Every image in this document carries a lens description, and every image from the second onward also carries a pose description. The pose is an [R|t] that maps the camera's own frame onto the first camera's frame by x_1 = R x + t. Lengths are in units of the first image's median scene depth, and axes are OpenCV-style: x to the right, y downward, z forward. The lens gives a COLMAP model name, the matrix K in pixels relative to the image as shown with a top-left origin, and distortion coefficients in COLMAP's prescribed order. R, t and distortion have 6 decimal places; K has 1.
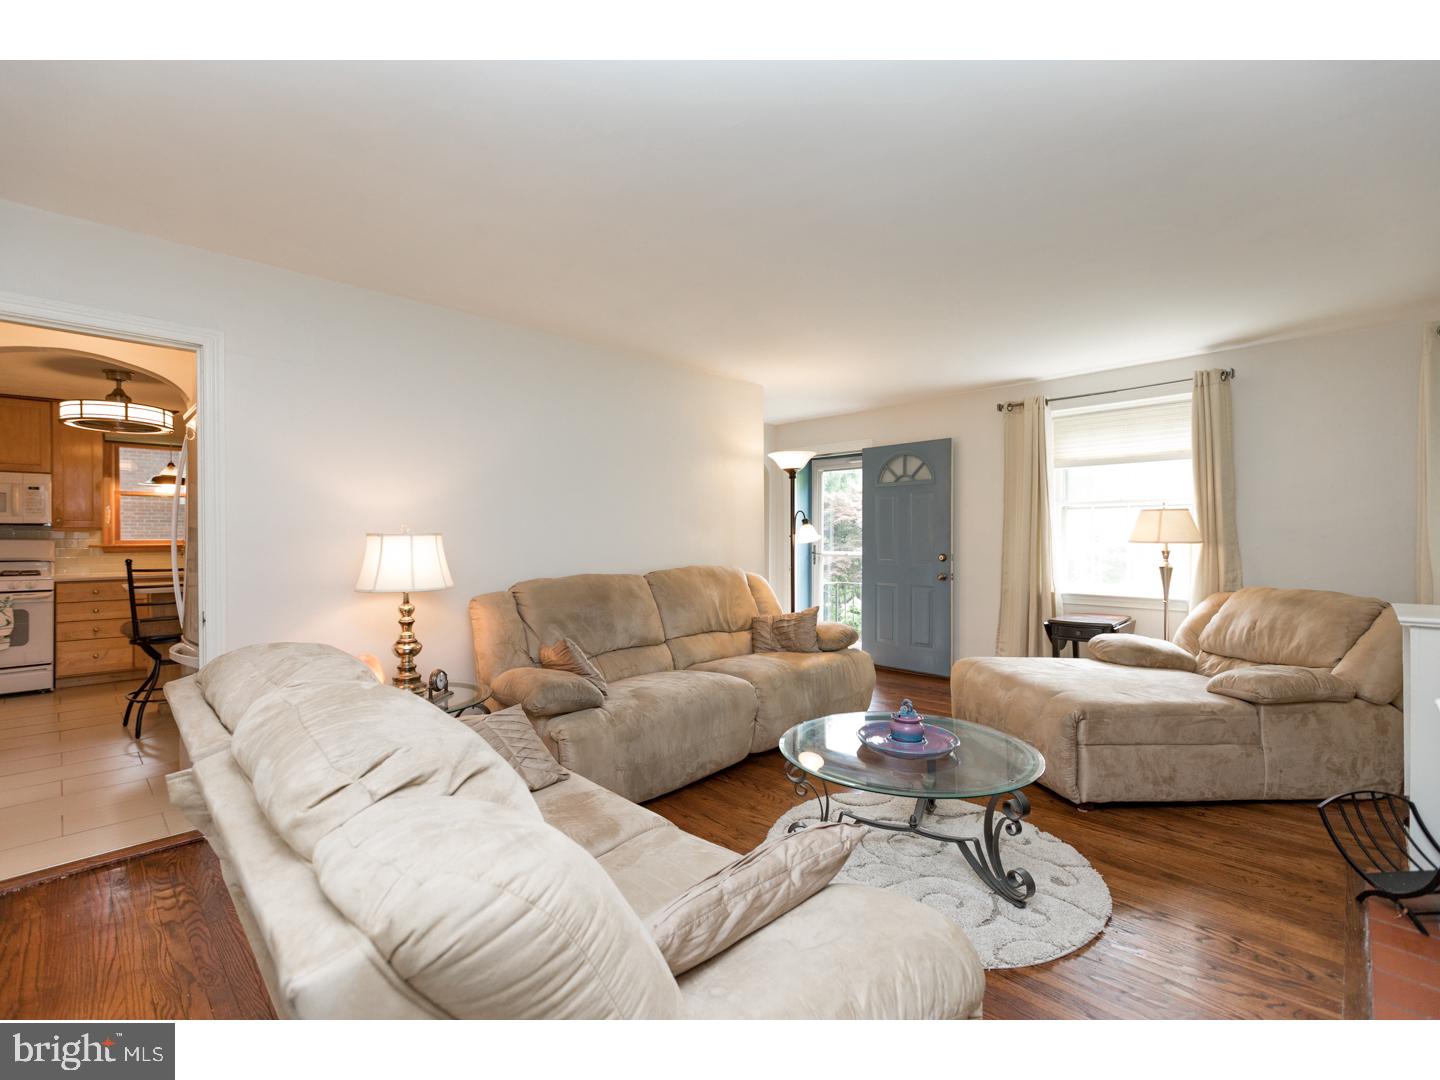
lens RADIAL K [[651.9, 0, 712.4], [0, 651.9, 539.8], [0, 0, 1]] dist [-0.001537, -0.000298]
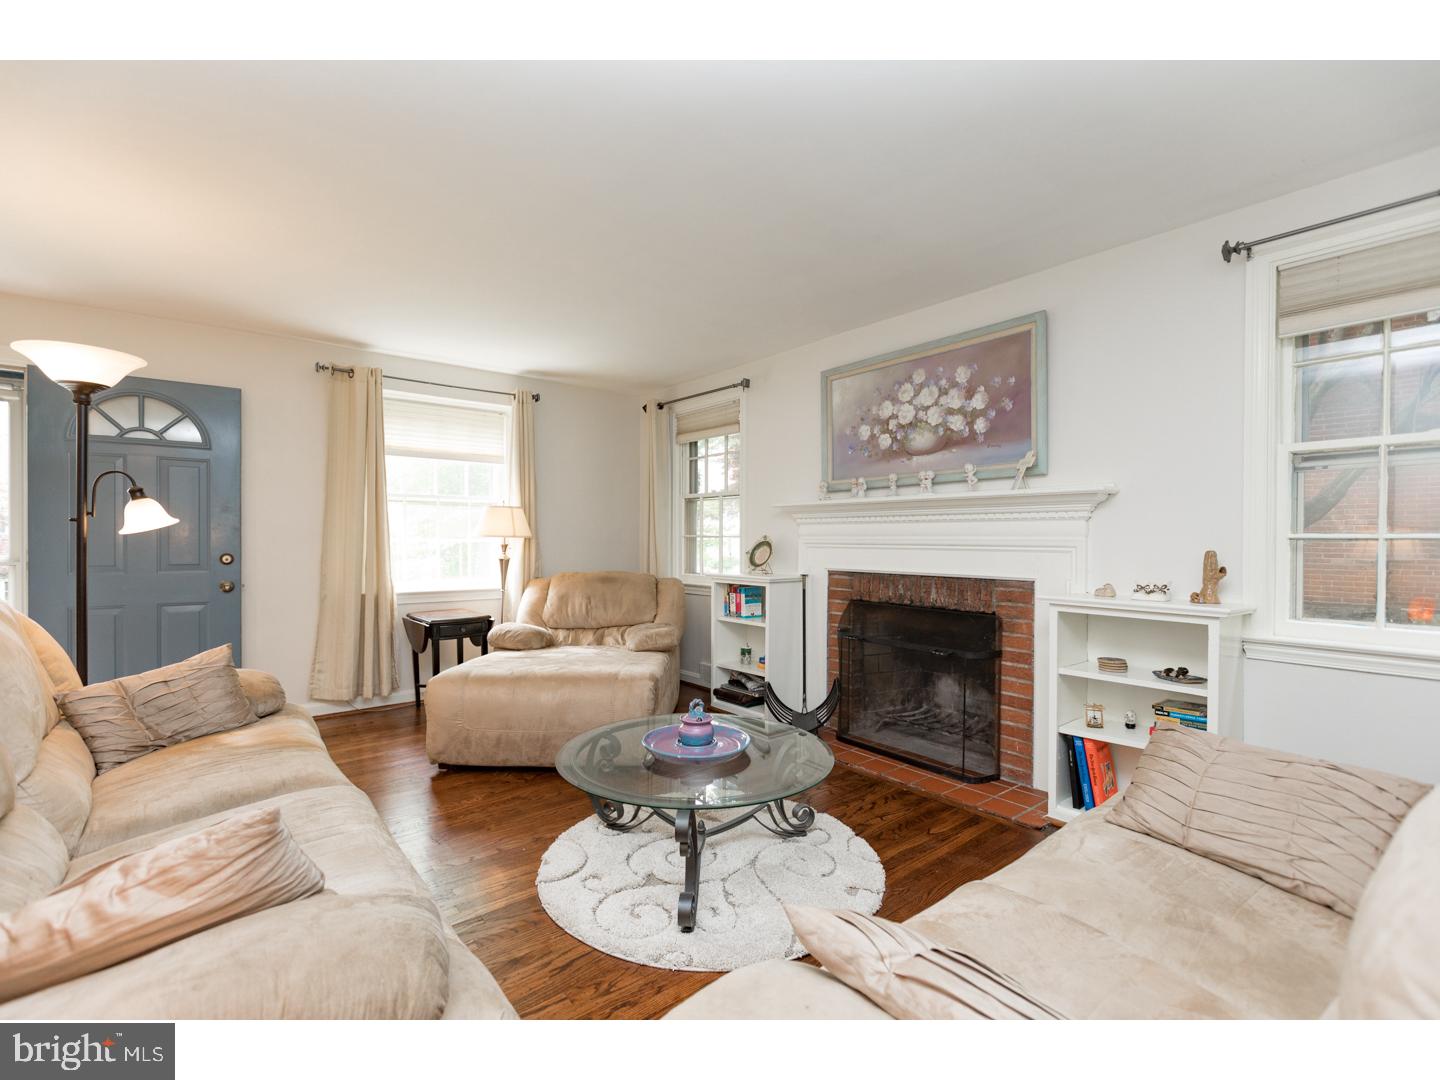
lens RADIAL K [[651.9, 0, 719.3], [0, 651.9, 541.6], [0, 0, 1]] dist [-0.001537, -0.000298]
pose [[0.086047, -0.007791, 0.996261, -0.374885], [-0.004344, 0.999957, 0.008196, 0.001652], [-0.996282, -0.005033, 0.086010, 0.535253]]
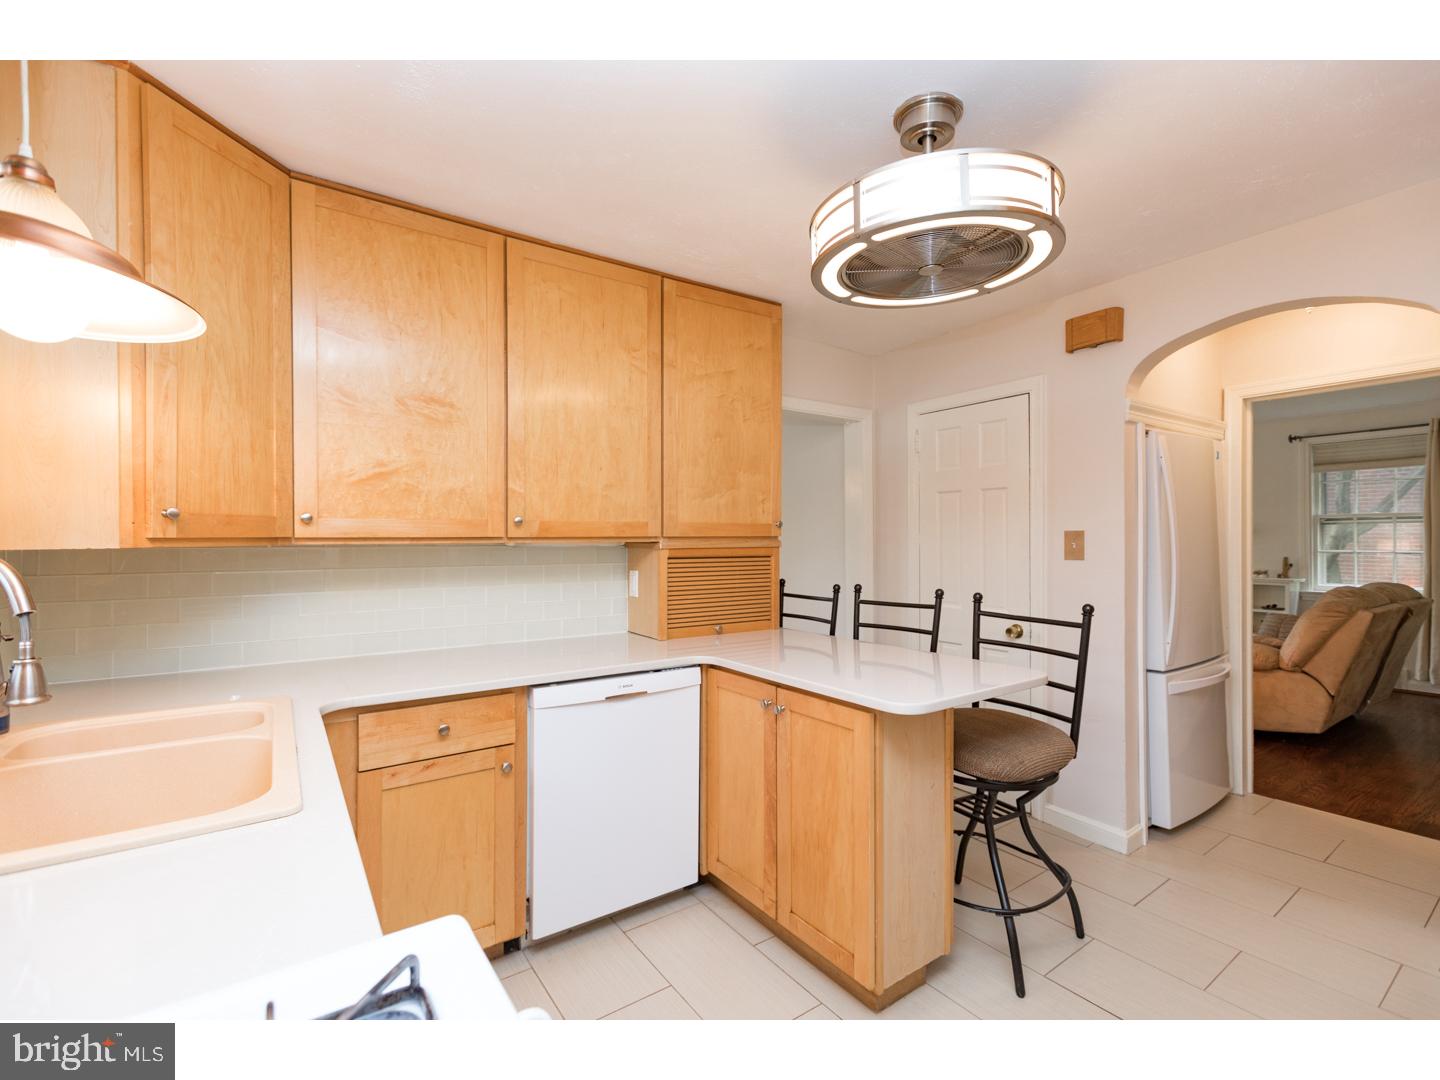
lens RADIAL K [[651.9, 0, 721.2], [0, 651.9, 541.1], [0, 0, 1]] dist [-0.001537, -0.000298]
pose [[0.153796, -0.000561, 0.988102, -1.639899], [0.000656, 1.000000, 0.000466, -0.030950], [-0.988102, 0.000576, 0.153796, 1.327748]]
